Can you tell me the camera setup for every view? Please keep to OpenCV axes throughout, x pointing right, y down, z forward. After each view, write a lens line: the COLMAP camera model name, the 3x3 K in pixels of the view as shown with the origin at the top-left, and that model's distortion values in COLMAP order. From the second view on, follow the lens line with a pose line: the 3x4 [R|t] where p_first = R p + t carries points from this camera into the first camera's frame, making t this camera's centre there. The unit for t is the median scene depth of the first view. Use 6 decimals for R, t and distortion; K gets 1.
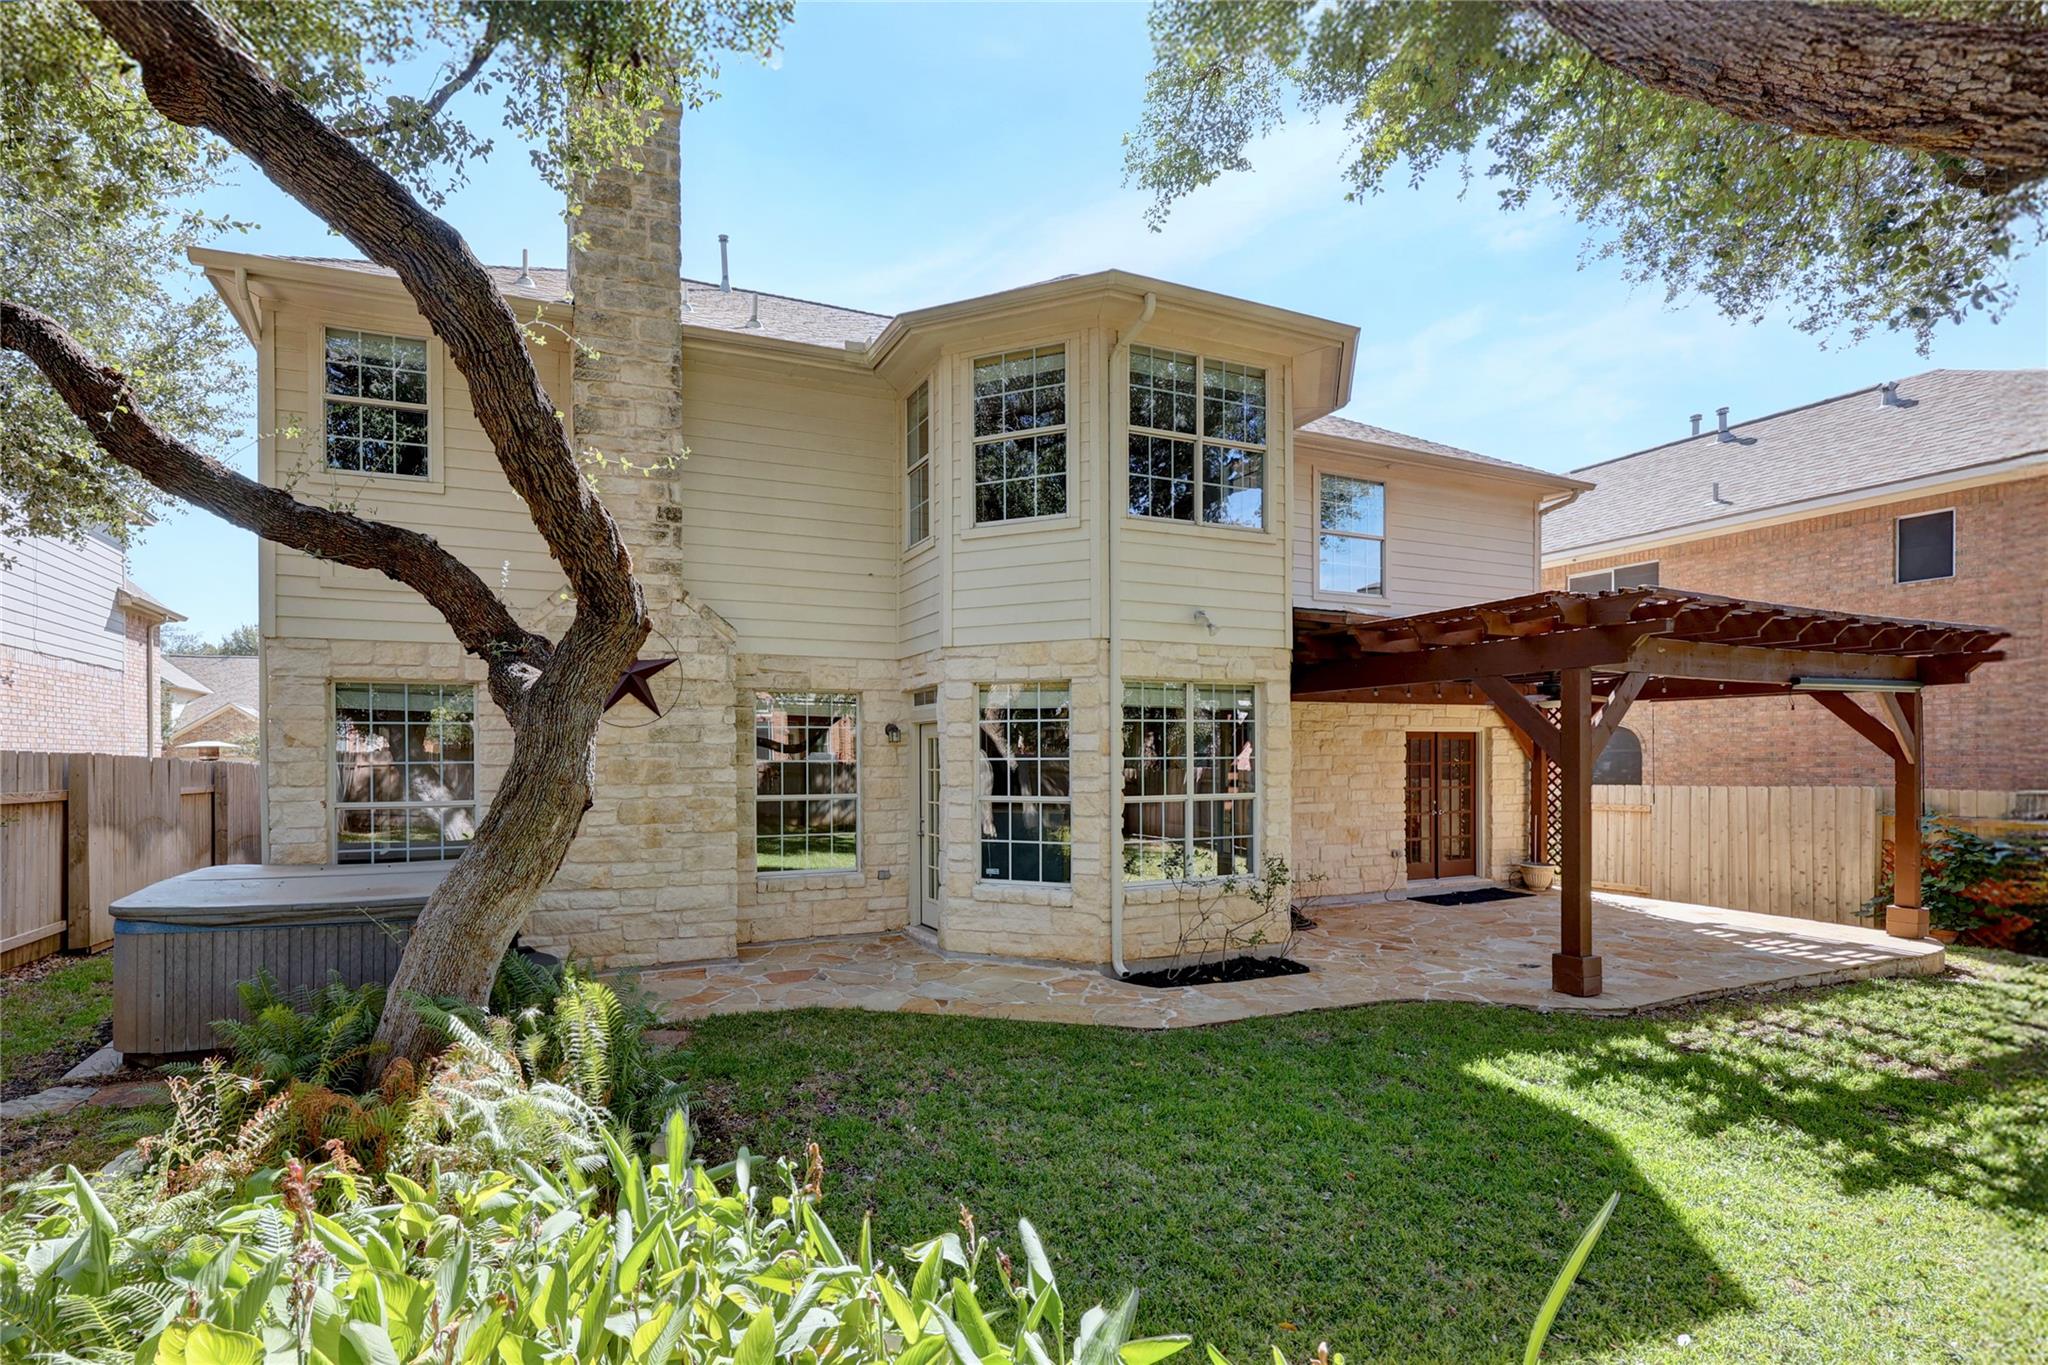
lens RADIAL K [[885.0, 0, 1019.4], [0, 885.0, 766.2], [0, 0, 1]] dist [0.008770, -0.000284]
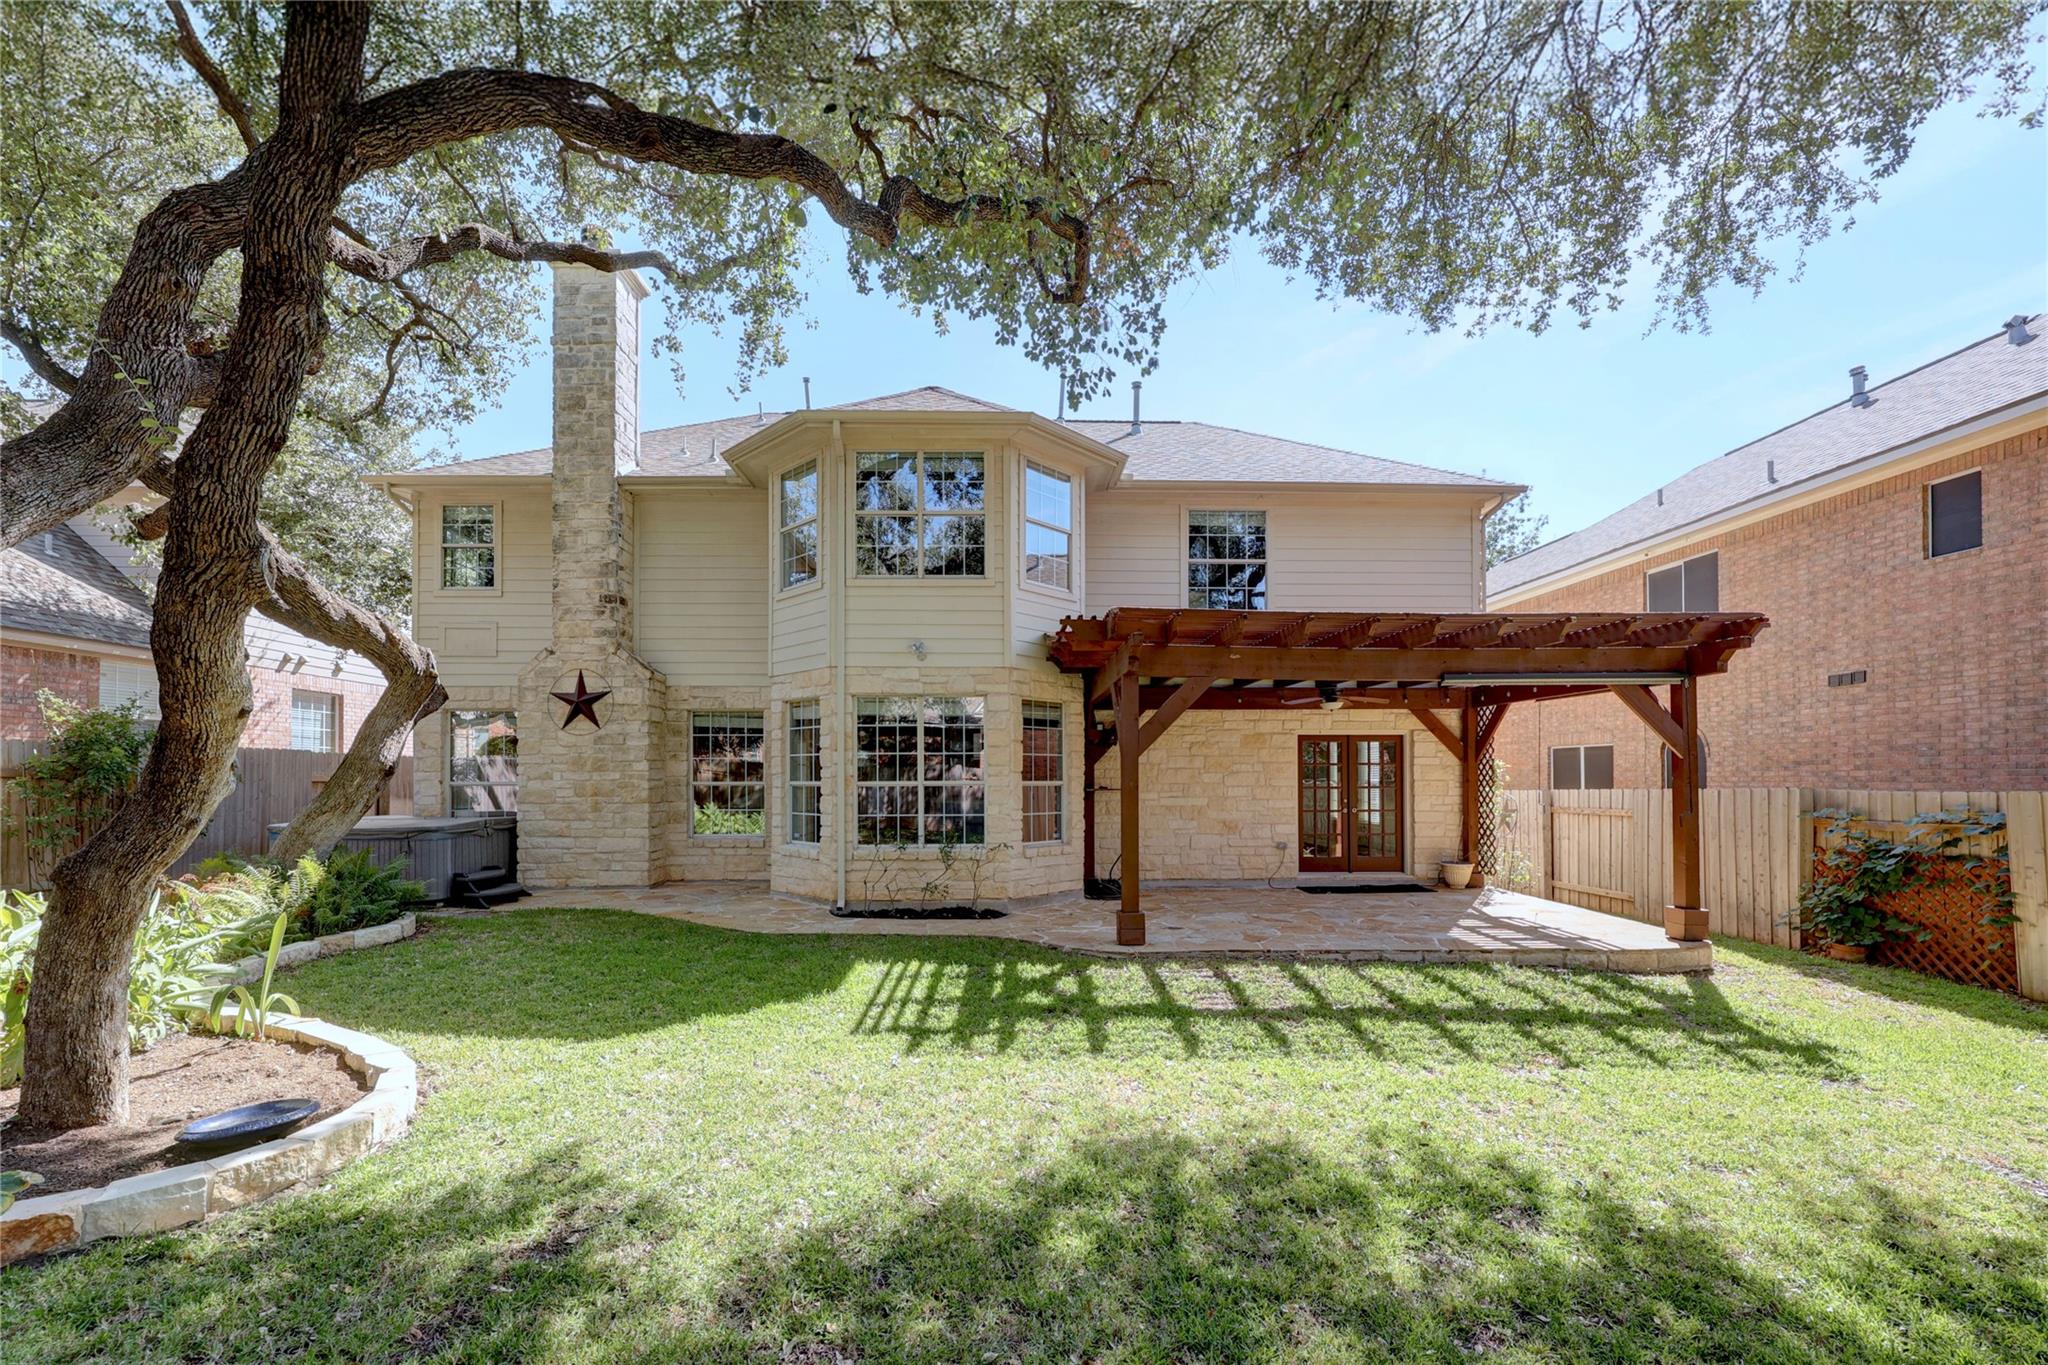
lens RADIAL K [[794.6, 0, 1026.7], [0, 794.6, 779.0], [0, 0, 1]] dist [-0.002628, -0.000206]
pose [[0.939495, 0.004664, -0.342531, 0.742978], [-0.005167, 0.999986, -0.000557, 0.028393], [0.342524, 0.002293, 0.939506, -0.056370]]
